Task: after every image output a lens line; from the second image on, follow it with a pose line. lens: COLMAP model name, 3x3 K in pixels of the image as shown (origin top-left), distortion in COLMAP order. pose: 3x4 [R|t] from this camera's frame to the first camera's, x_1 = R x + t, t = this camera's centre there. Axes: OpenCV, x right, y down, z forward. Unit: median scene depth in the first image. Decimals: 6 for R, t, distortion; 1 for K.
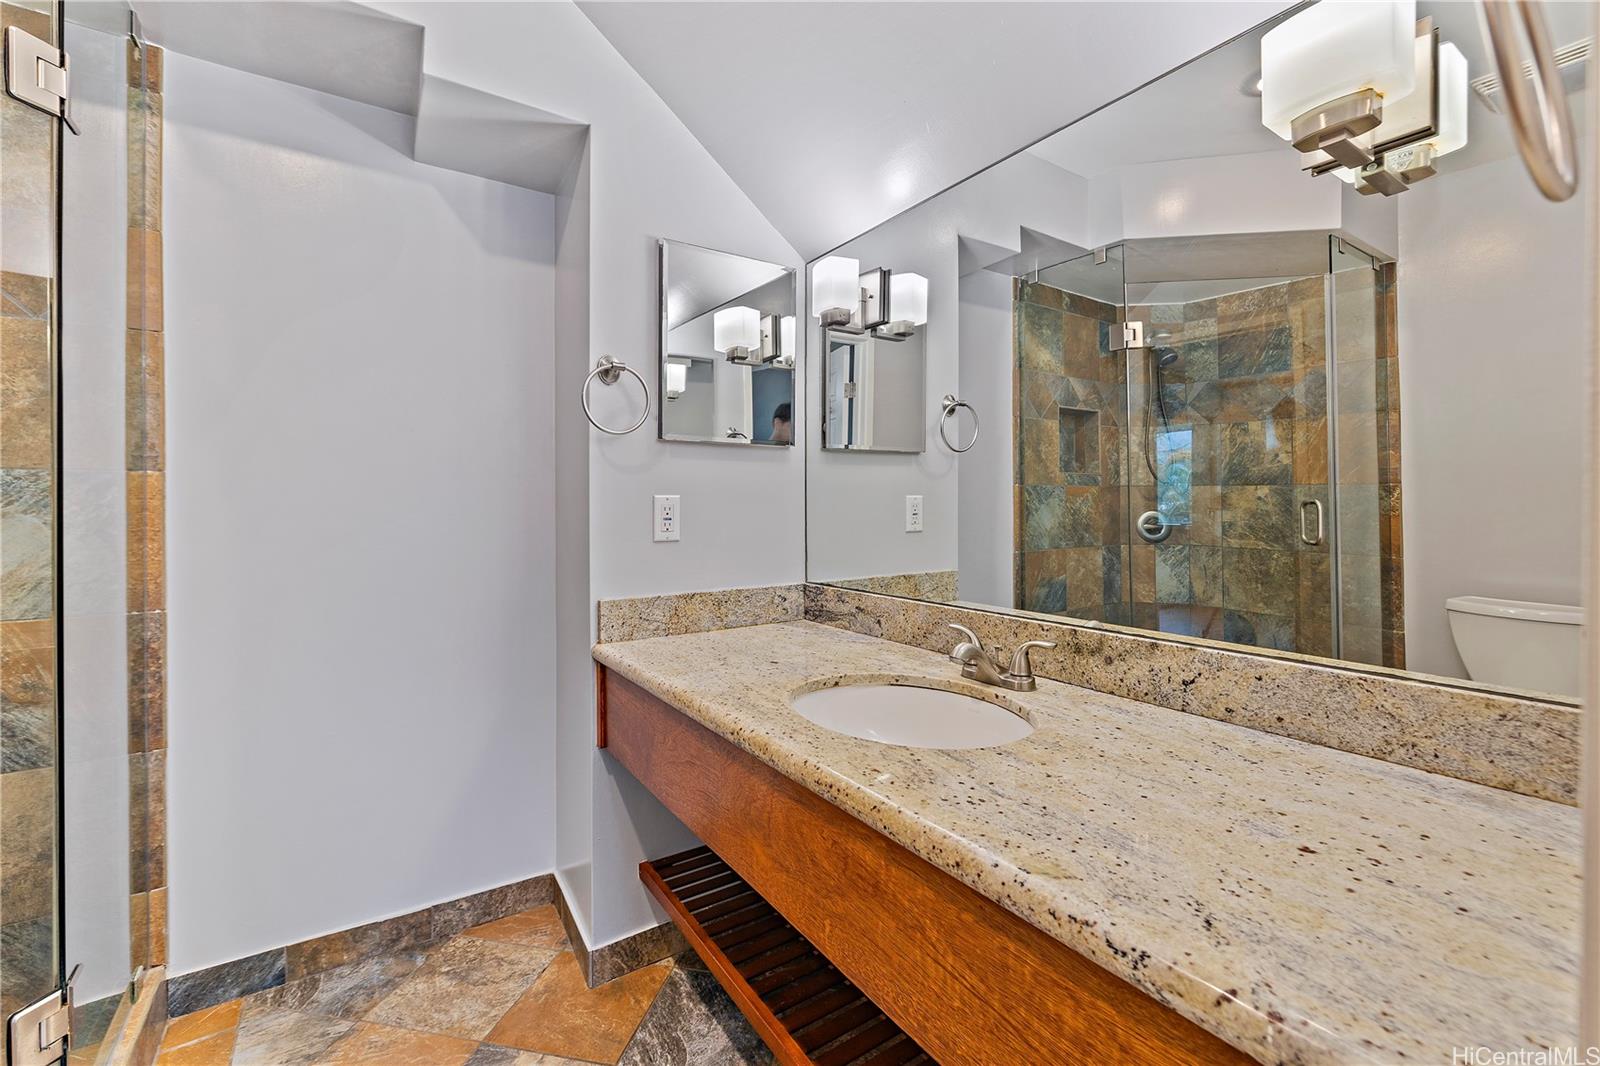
lens RADIAL K [[683.3, 0, 799.7], [0, 683.3, 505.4], [0, 0, 1]] dist [-0.000319, -0.000220]
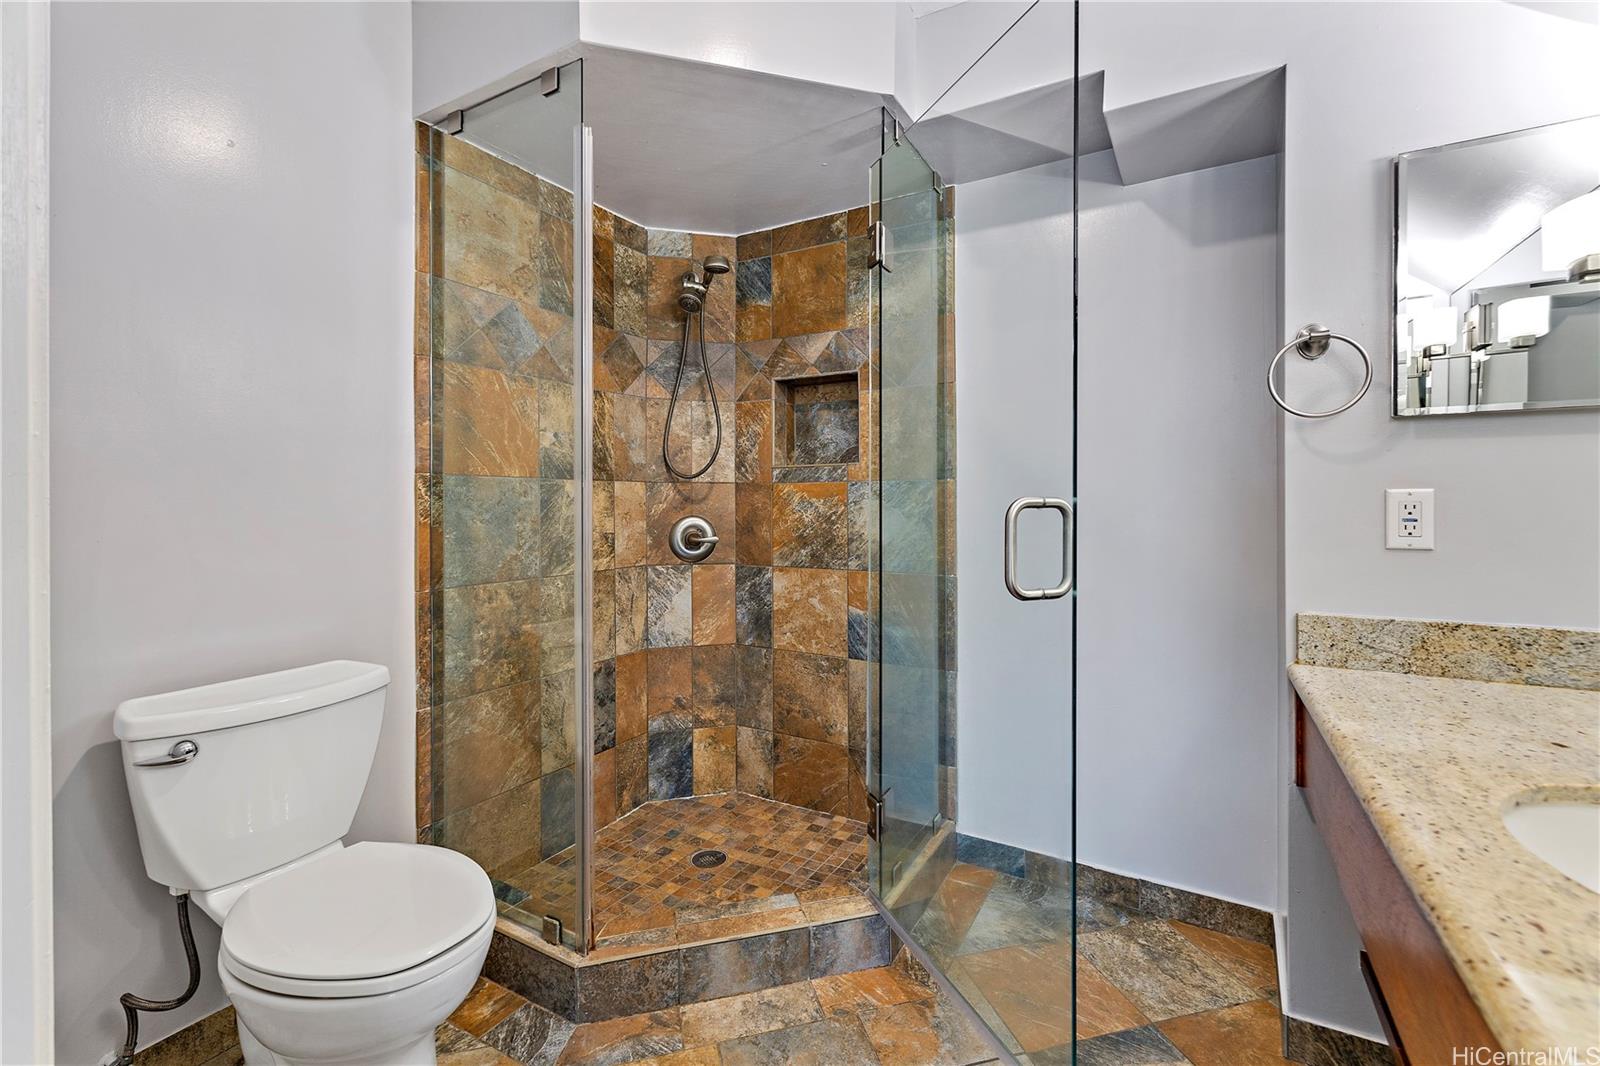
lens RADIAL K [[683.3, 0, 803.0], [0, 683.3, 502.9], [0, 0, 1]] dist [-0.000319, -0.000220]
pose [[0.447679, 0.000211, -0.894194, 0.195509], [0.001623, 0.999998, 0.001048, -0.001059], [0.894193, -0.001920, 0.447678, 0.061752]]
